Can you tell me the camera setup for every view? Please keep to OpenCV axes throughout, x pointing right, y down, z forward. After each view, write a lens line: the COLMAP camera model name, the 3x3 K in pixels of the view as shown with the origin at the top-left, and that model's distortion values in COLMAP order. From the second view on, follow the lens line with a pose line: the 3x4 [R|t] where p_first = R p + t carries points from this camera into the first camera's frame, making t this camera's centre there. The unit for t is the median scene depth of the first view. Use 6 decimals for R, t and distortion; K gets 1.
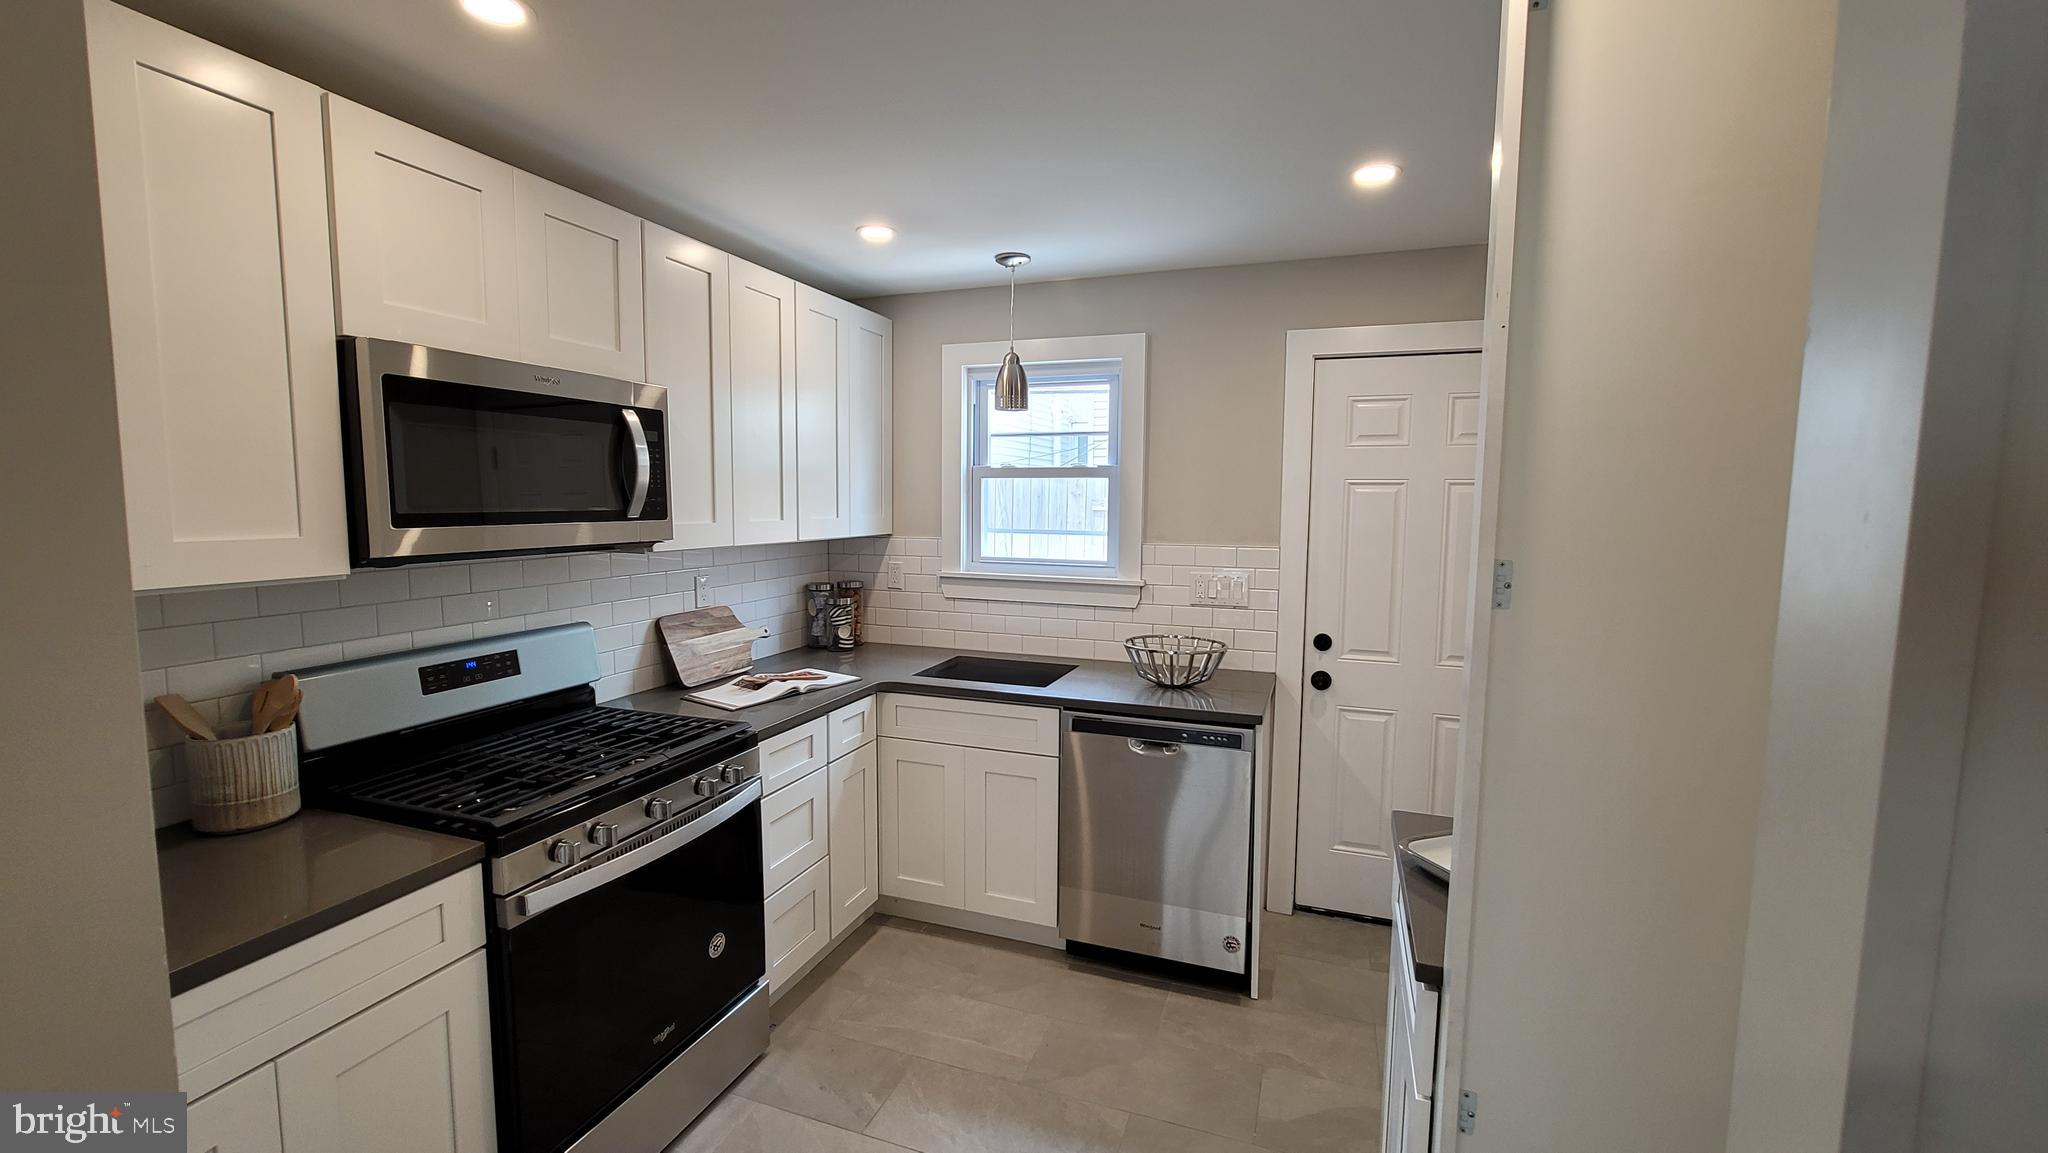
lens RADIAL K [[838.3, 0, 1026.8], [0, 838.3, 574.5], [0, 0, 1]] dist [-0.009501, 0.003216]
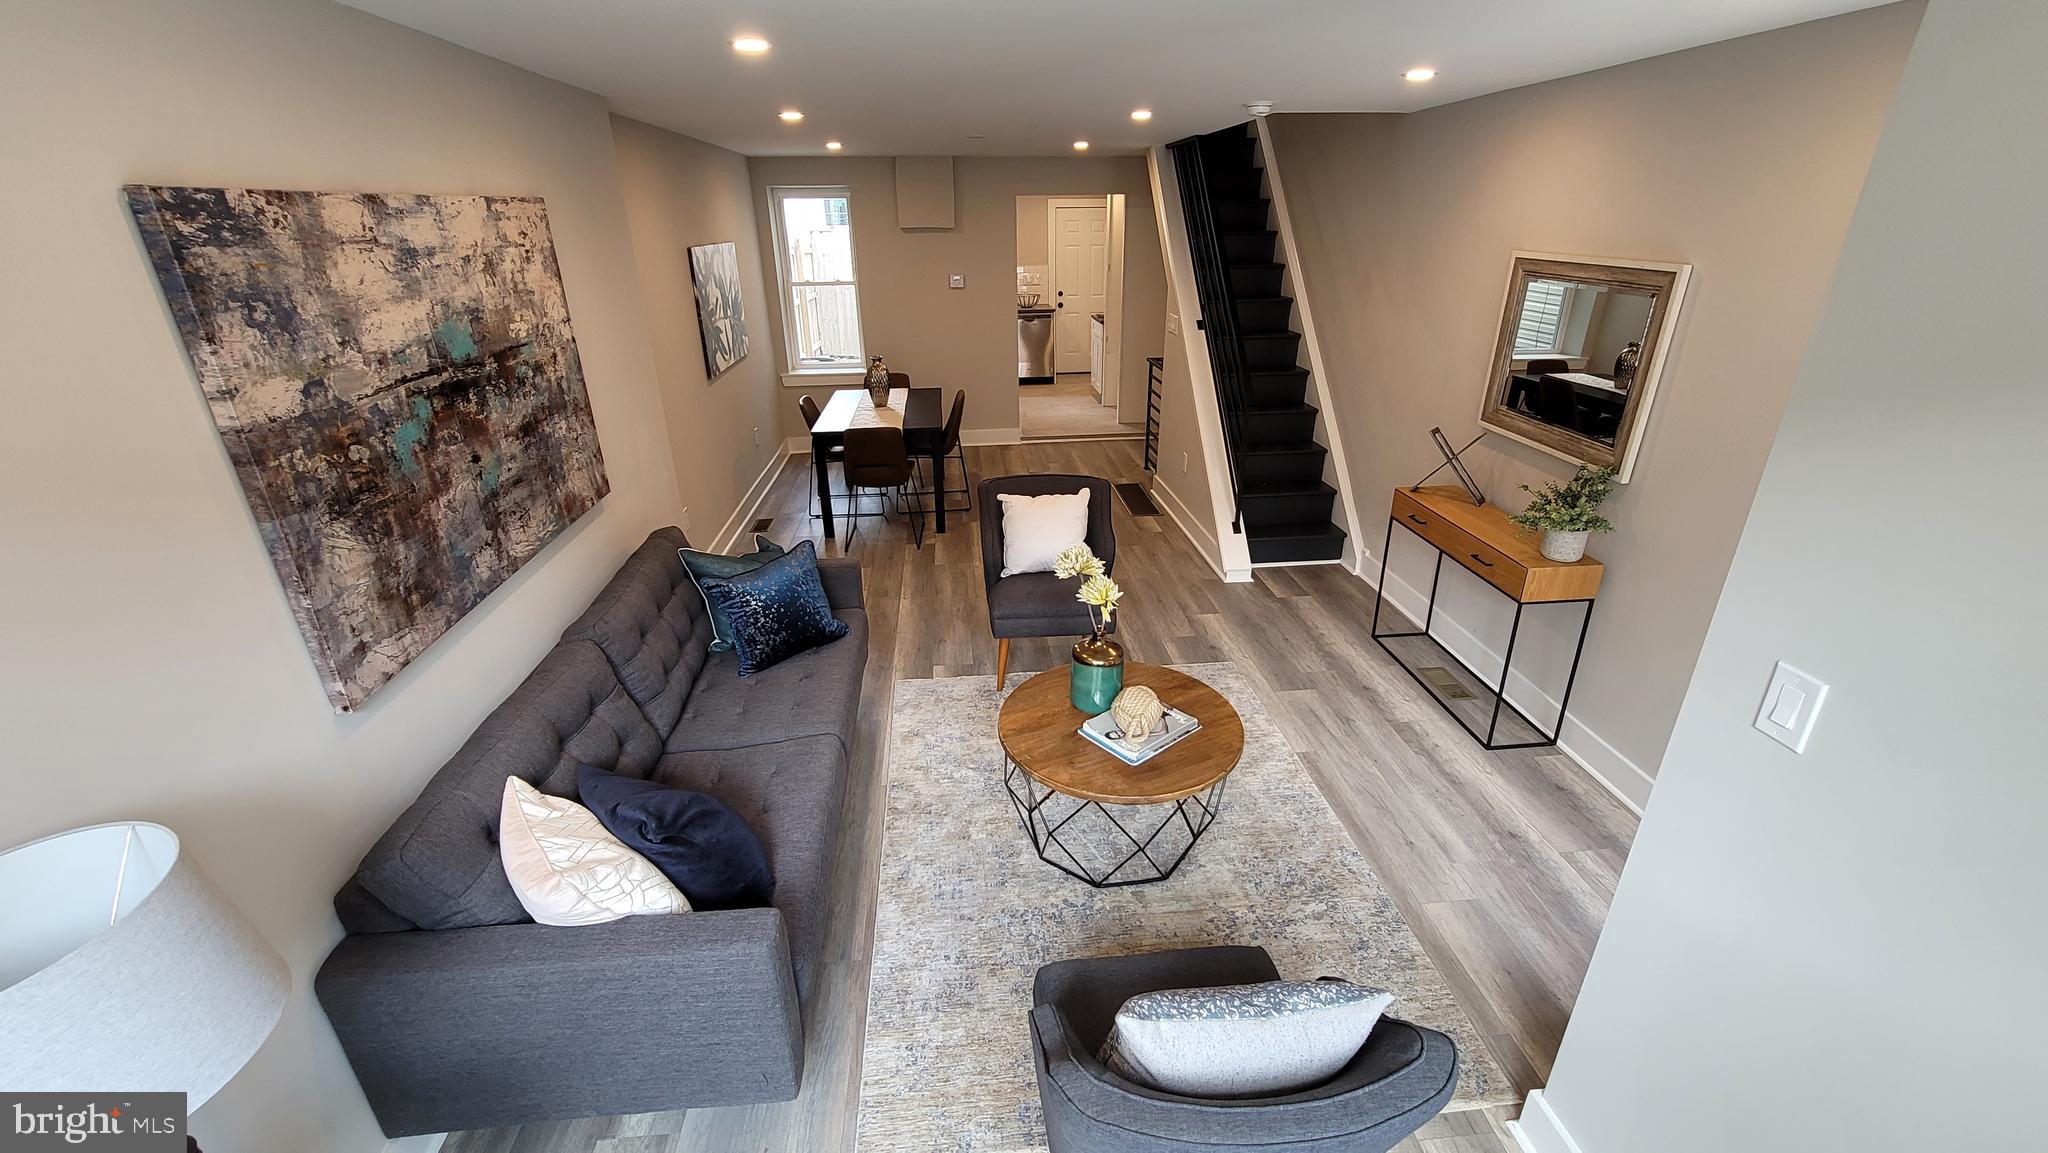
lens RADIAL K [[838.3, 0, 1026.8], [0, 838.3, 574.5], [0, 0, 1]] dist [-0.009501, 0.003216]
pose [[0.896534, -0.191132, 0.399619, -1.546743], [0.060876, 0.946727, 0.316232, 0.083311], [-0.438772, -0.259186, 0.860408, -2.496089]]
